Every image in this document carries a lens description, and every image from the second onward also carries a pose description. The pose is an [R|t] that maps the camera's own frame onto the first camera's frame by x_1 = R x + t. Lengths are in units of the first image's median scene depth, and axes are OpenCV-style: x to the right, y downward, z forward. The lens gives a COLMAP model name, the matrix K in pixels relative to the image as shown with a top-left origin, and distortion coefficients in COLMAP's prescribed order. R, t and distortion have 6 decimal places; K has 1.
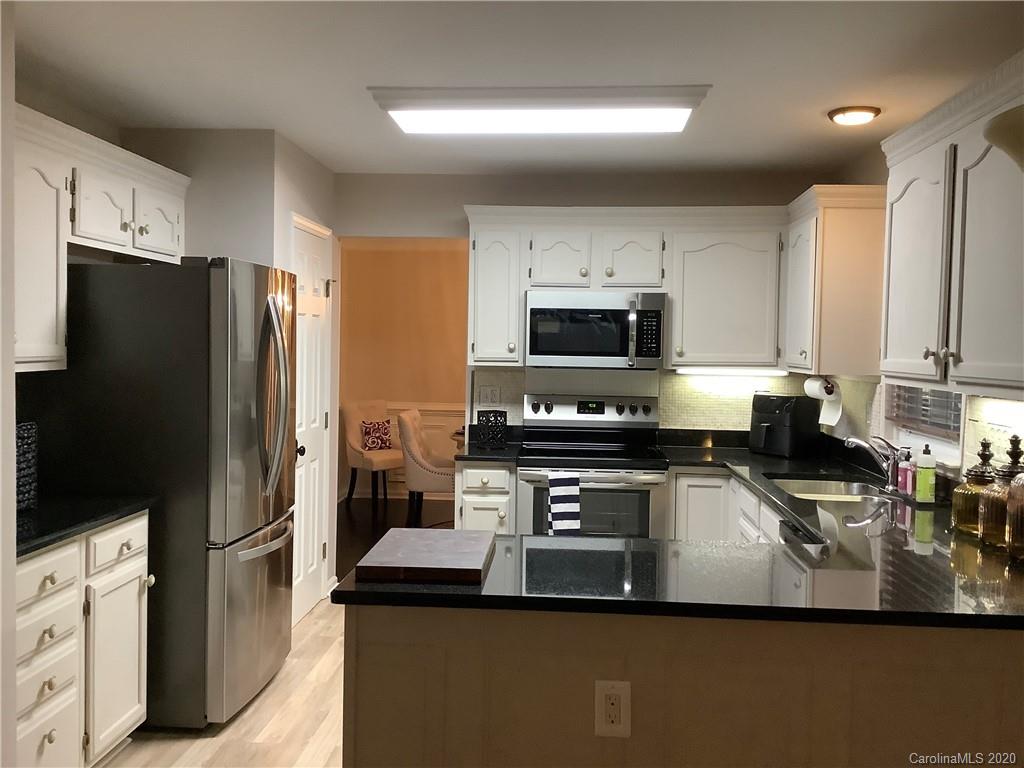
lens RADIAL K [[915.6, 0, 512.0], [0, 915.6, 384.0], [0, 0, 1]] dist [0.090716, -0.133393]
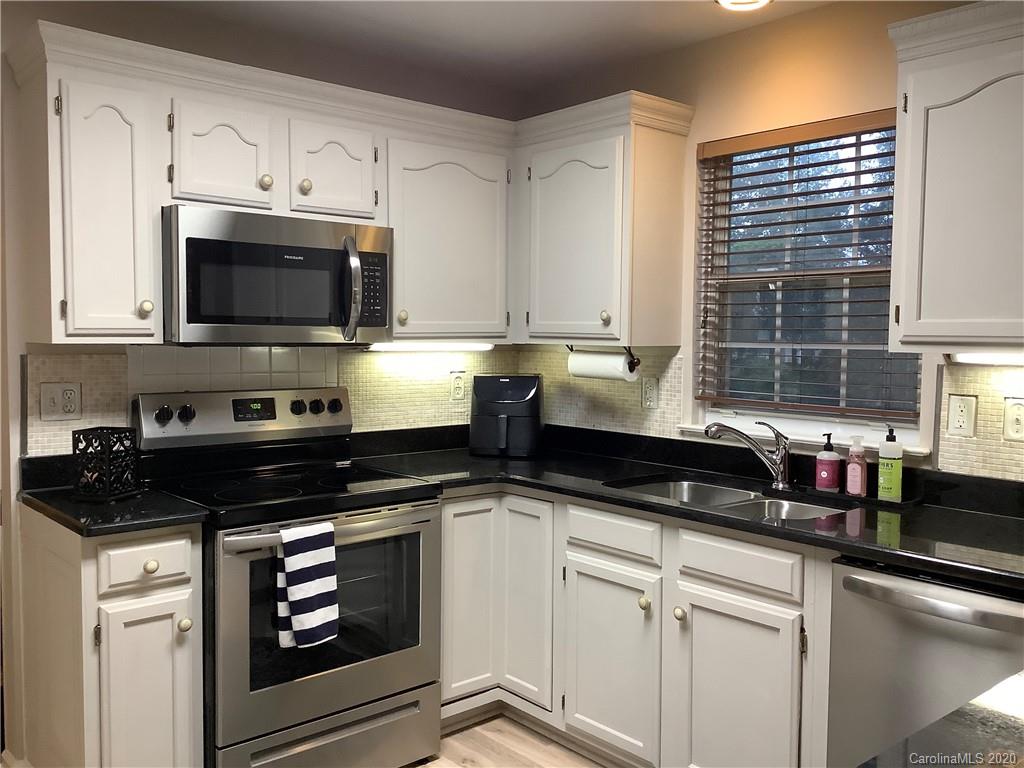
lens RADIAL K [[915.6, 0, 512.0], [0, 915.6, 384.0], [0, 0, 1]] dist [0.090716, -0.133393]
pose [[0.709343, -0.049792, 0.703102, -0.238603], [0.032729, 0.998753, 0.037710, -0.009640], [-0.704103, -0.003738, 0.710088, 0.471654]]
